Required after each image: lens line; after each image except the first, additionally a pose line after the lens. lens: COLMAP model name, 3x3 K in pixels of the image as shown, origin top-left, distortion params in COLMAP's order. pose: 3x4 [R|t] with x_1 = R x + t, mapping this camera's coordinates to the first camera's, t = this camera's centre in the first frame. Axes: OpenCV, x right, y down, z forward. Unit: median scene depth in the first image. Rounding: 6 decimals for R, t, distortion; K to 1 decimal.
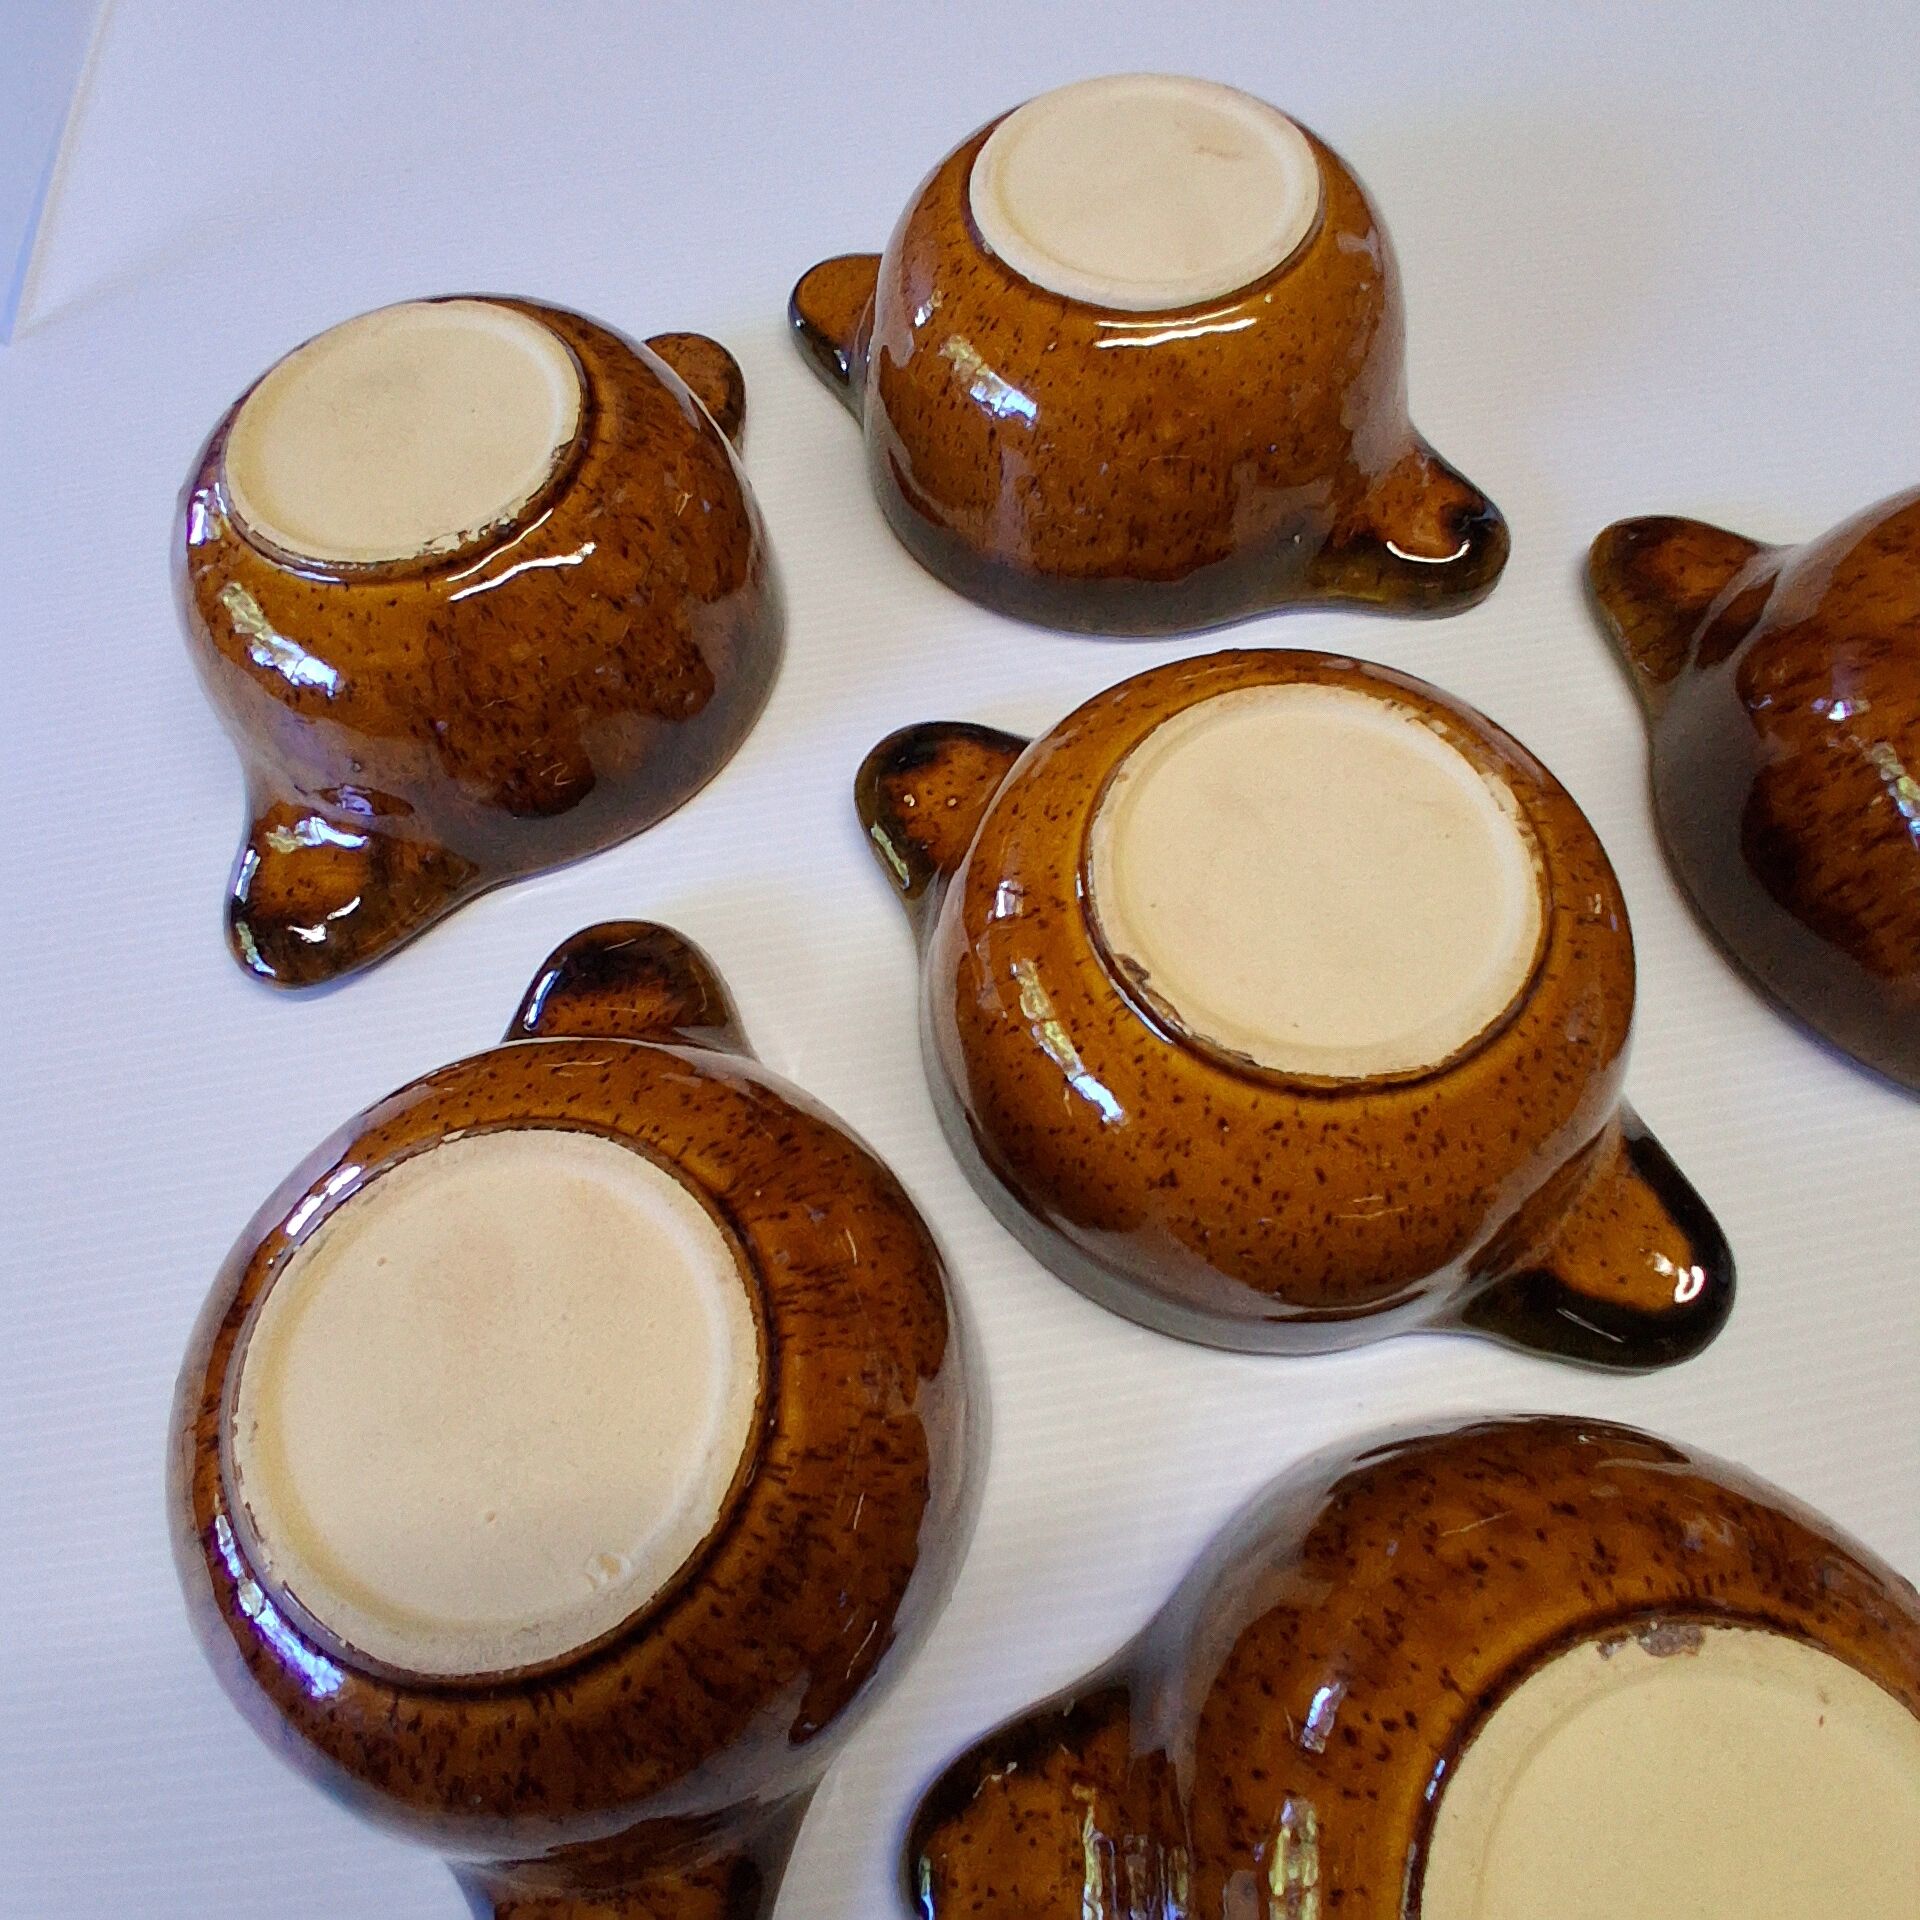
lens RADIAL K [[1267.5, 0, 933.6], [0, 1267.5, 969.2], [0, 0, 1]] dist [0.011516, -0.055696]
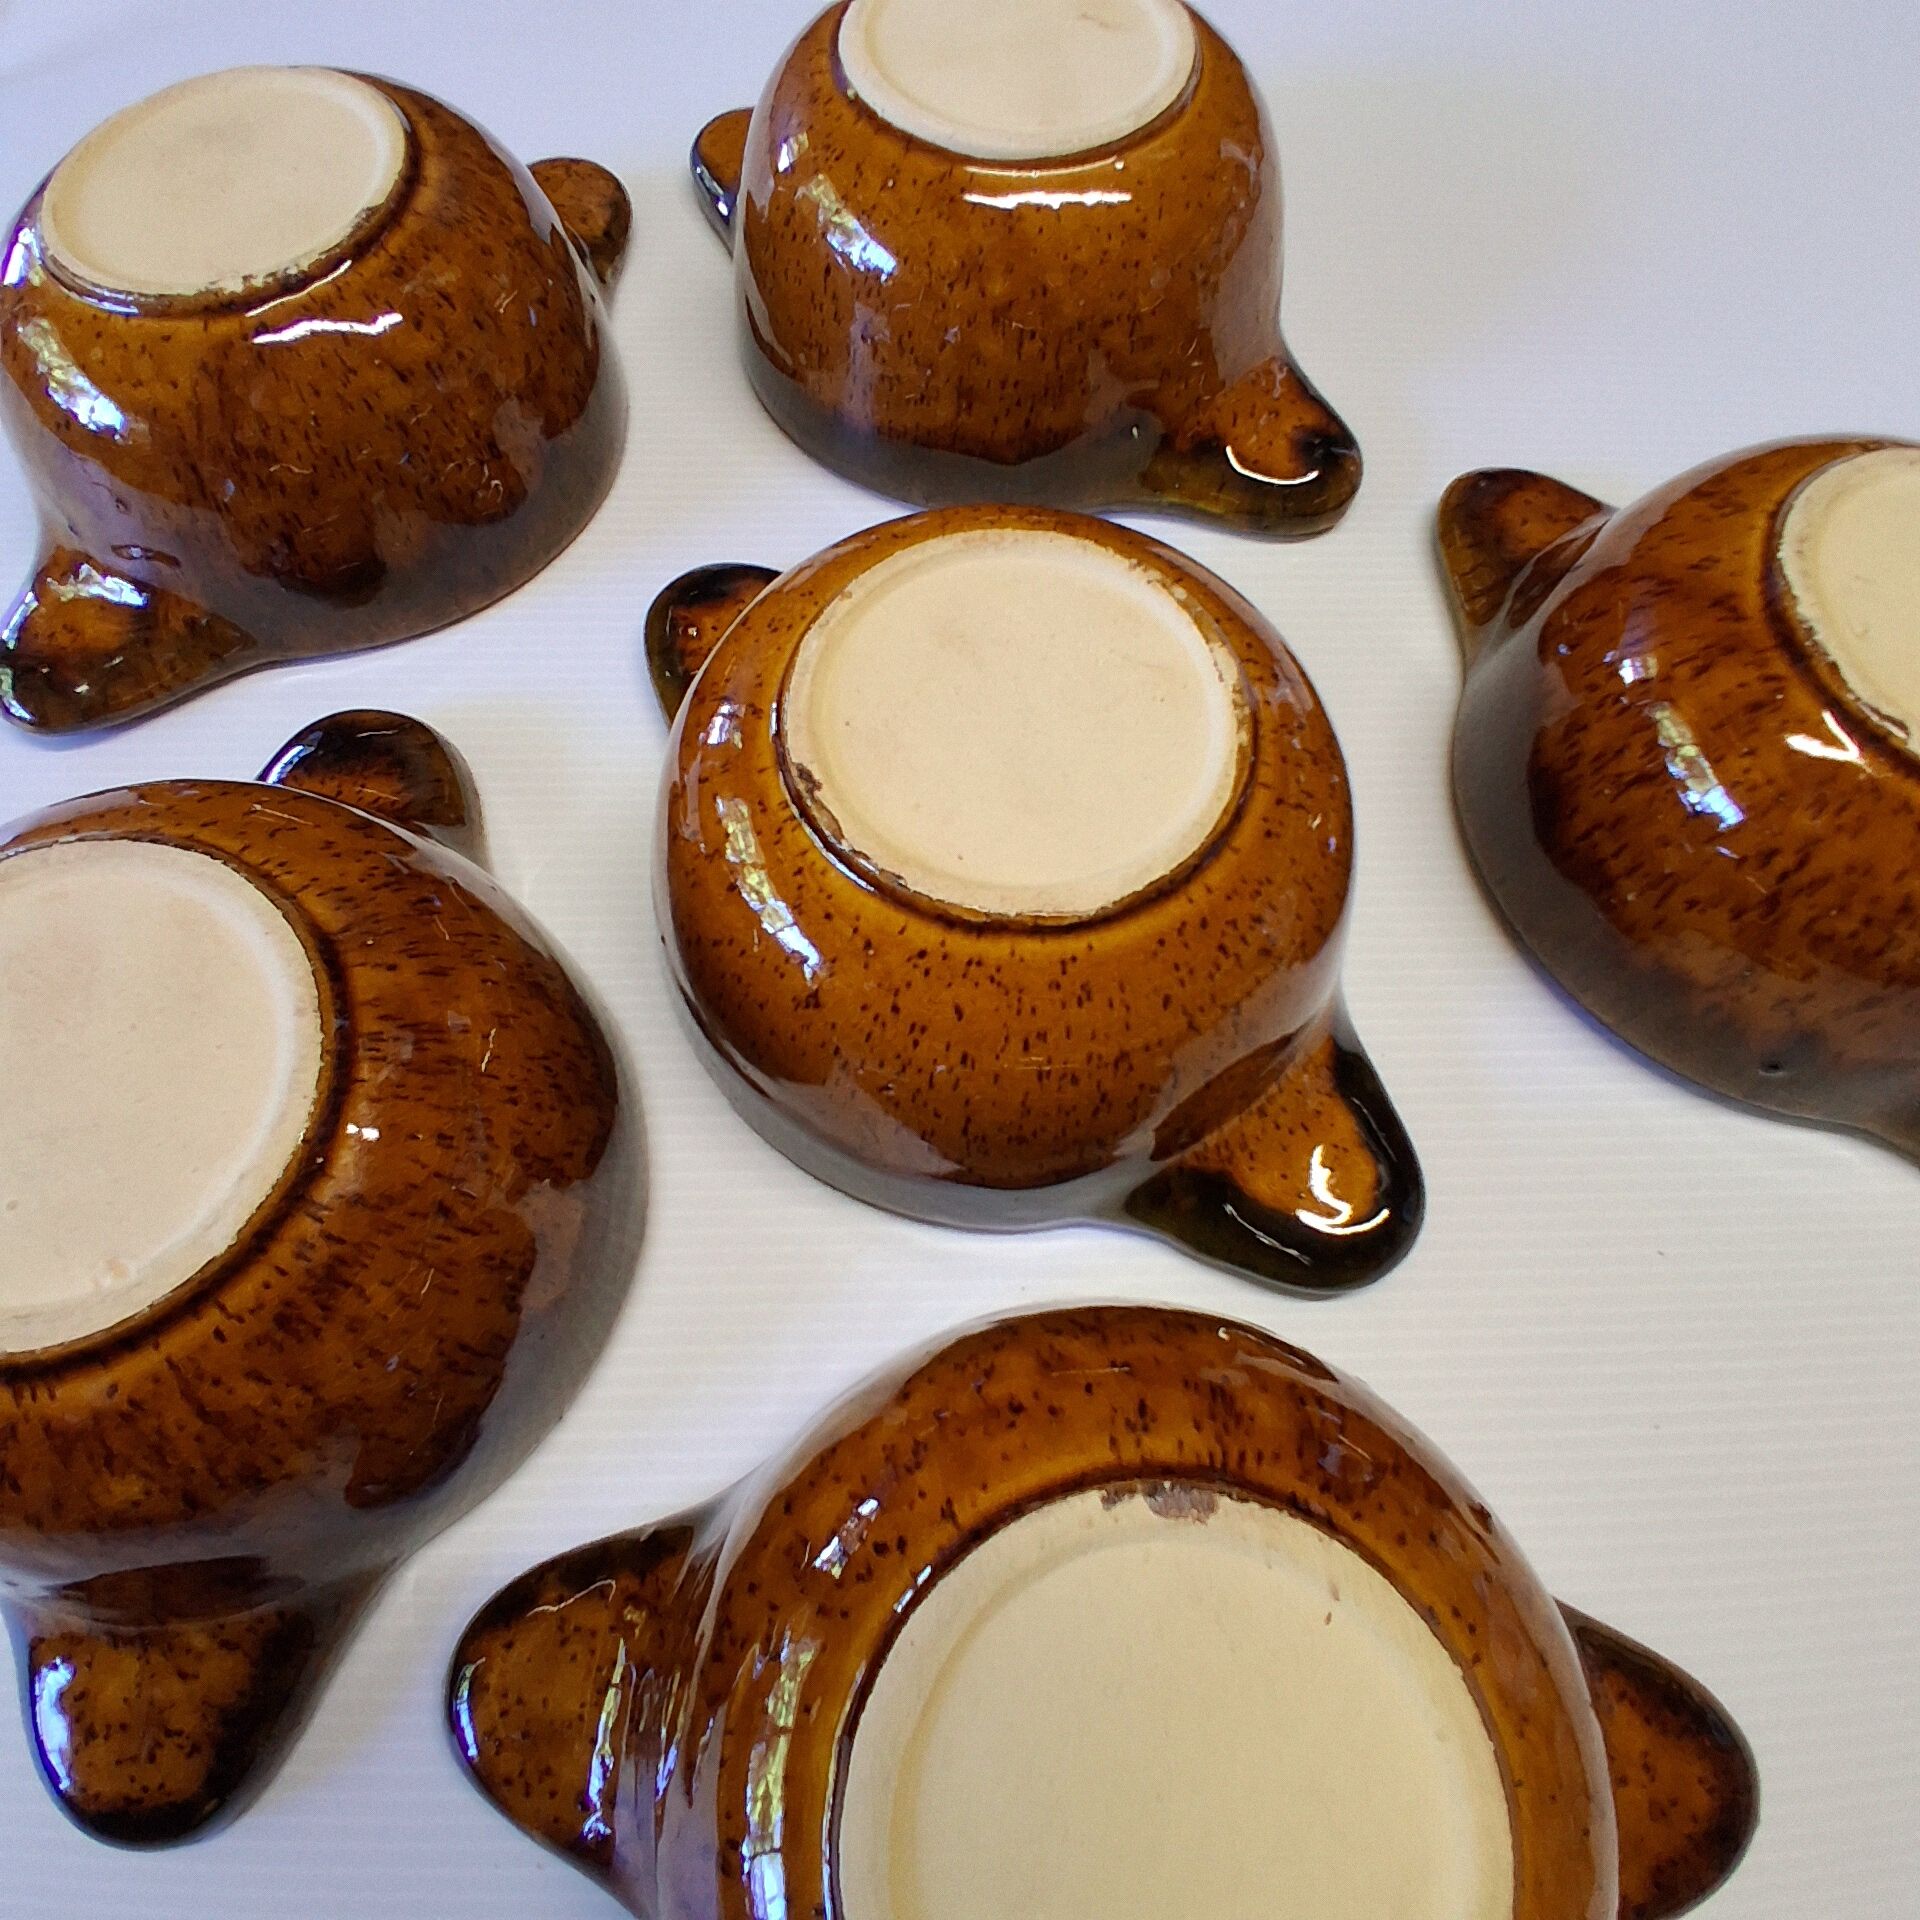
lens RADIAL K [[1267.5, 0, 933.6], [0, 1267.5, 969.2], [0, 0, 1]] dist [0.011516, -0.055696]
pose [[0.989637, 0.143299, 0.009157, 0.263782], [-0.143367, 0.989644, 0.007182, 0.122151], [-0.008033, -0.008420, 0.999932, 0.031536]]
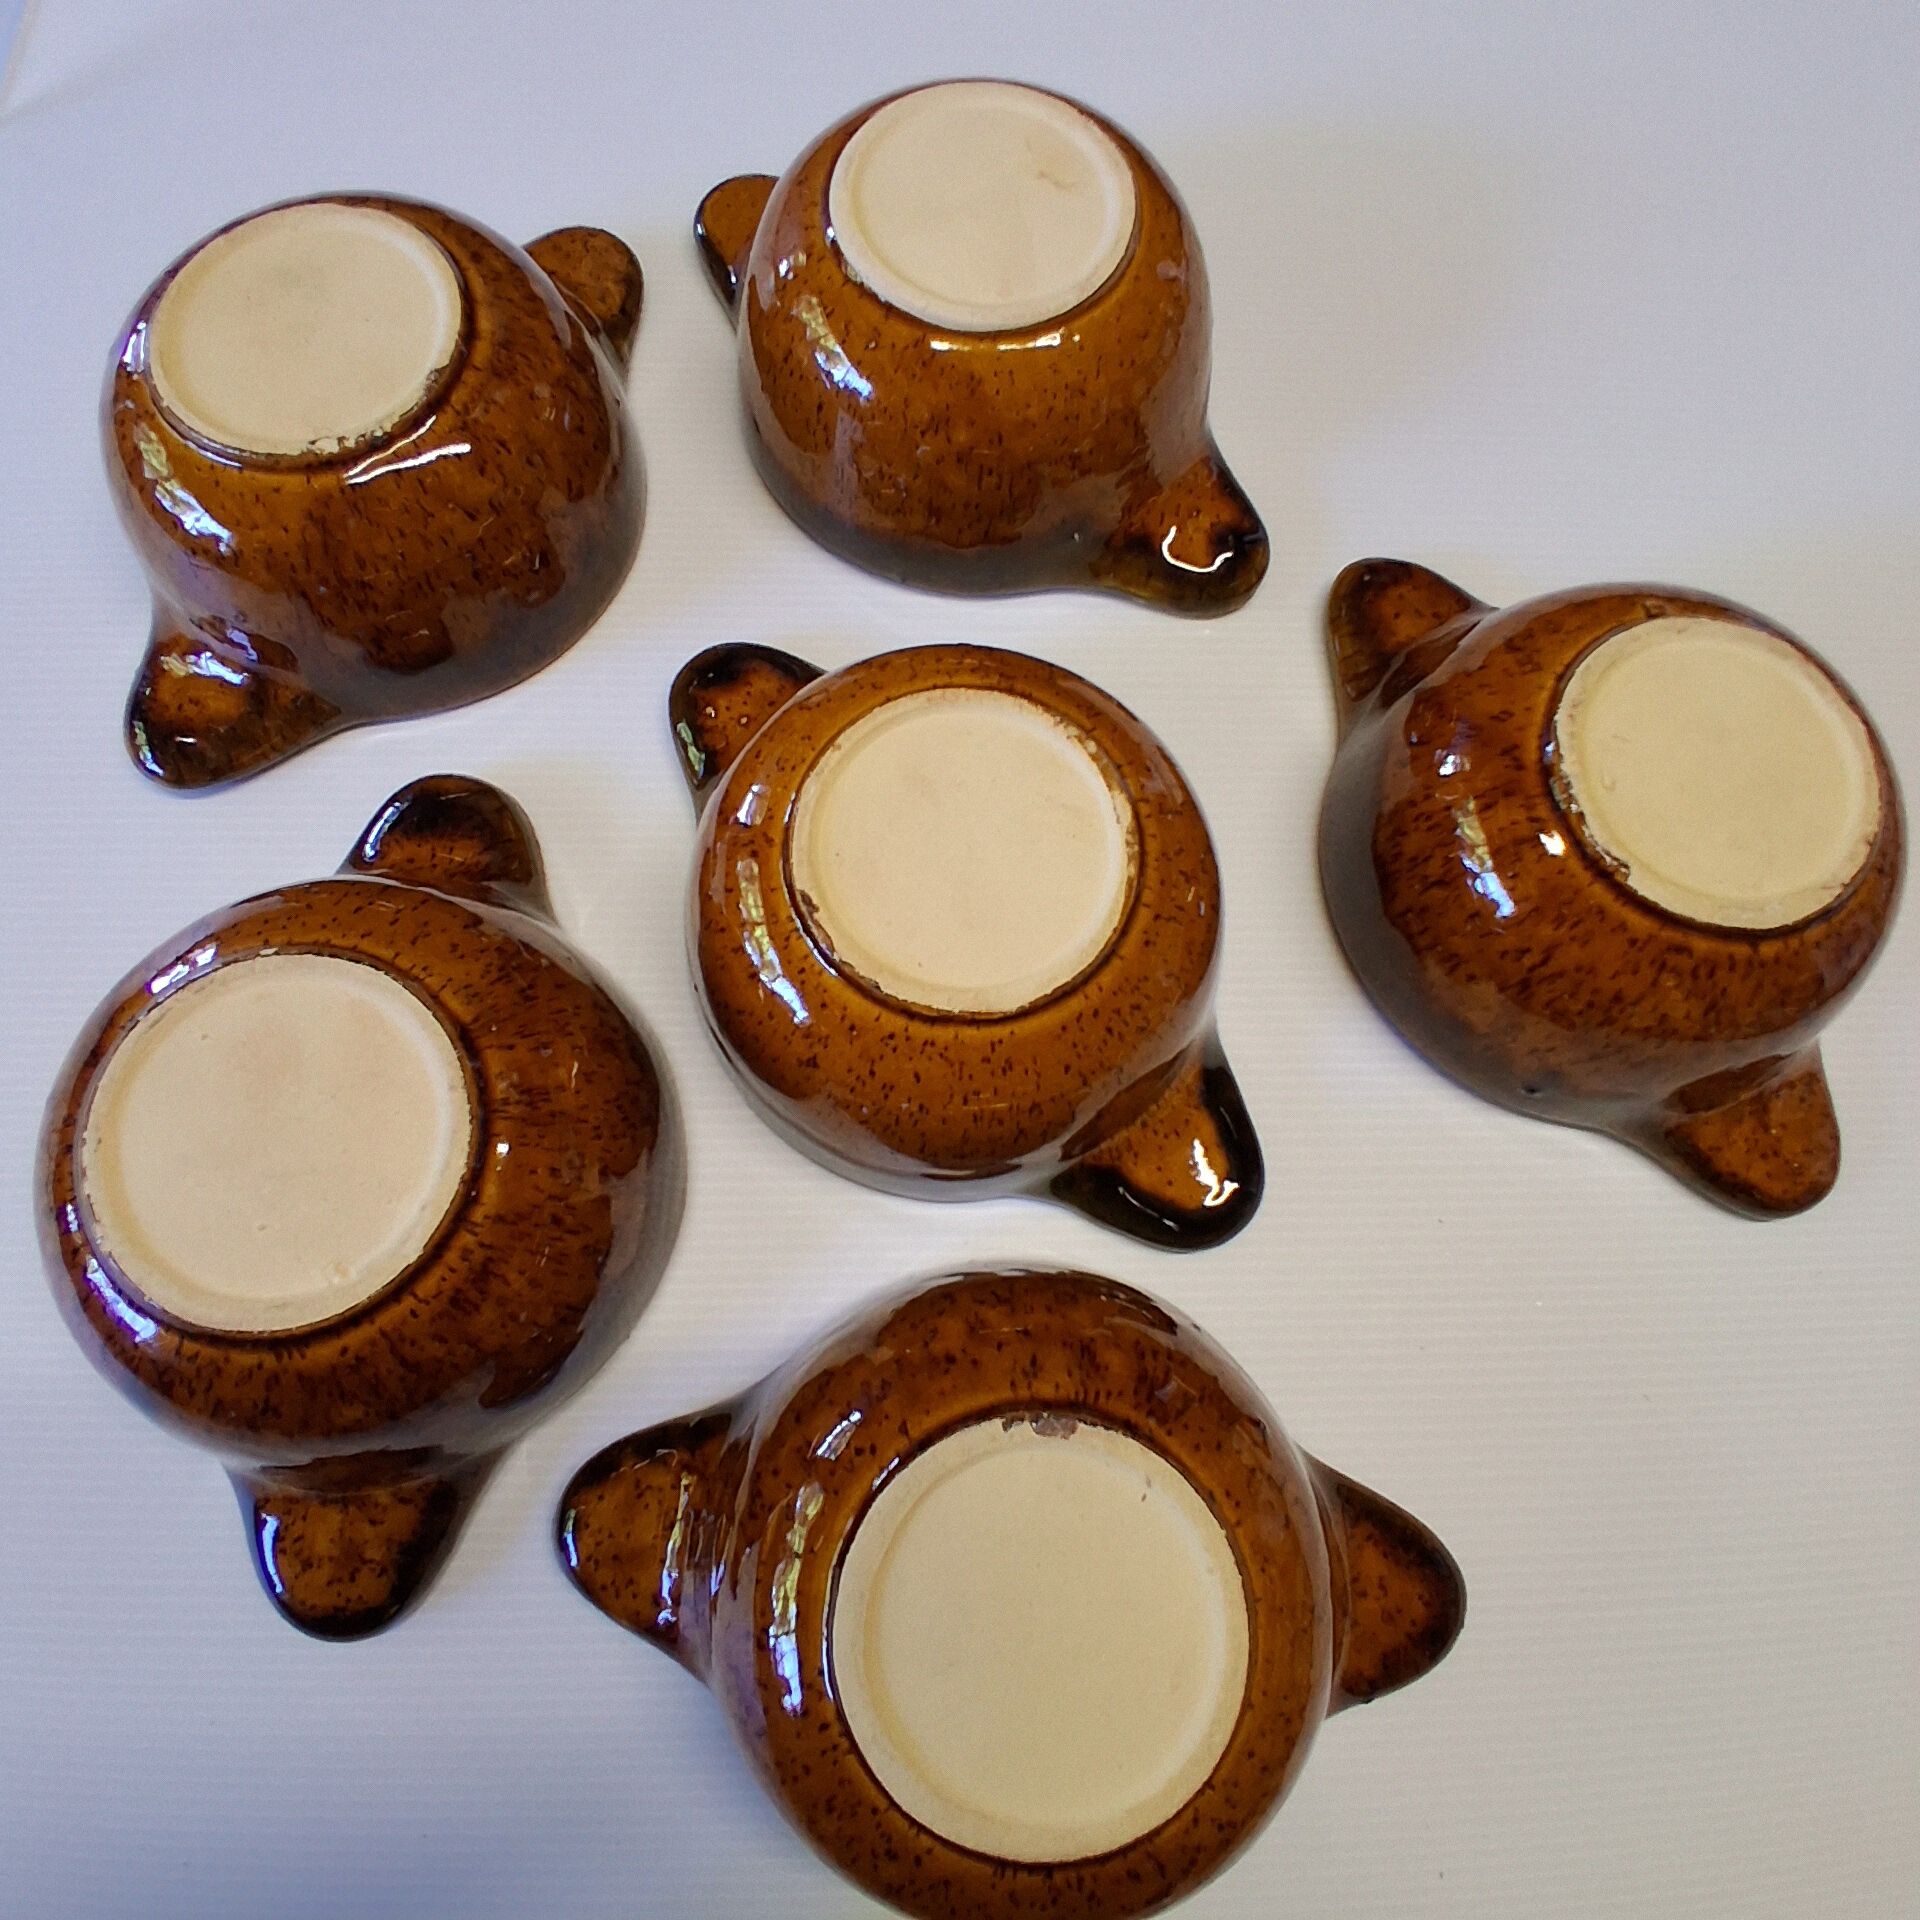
lens RADIAL K [[1267.5, 0, 933.6], [0, 1267.5, 969.2], [0, 0, 1]] dist [0.011516, -0.055696]
pose [[0.987231, 0.152054, 0.047481, 0.232985], [-0.157484, 0.976463, 0.147373, -0.145886], [-0.023955, -0.152969, 0.987941, -0.306036]]
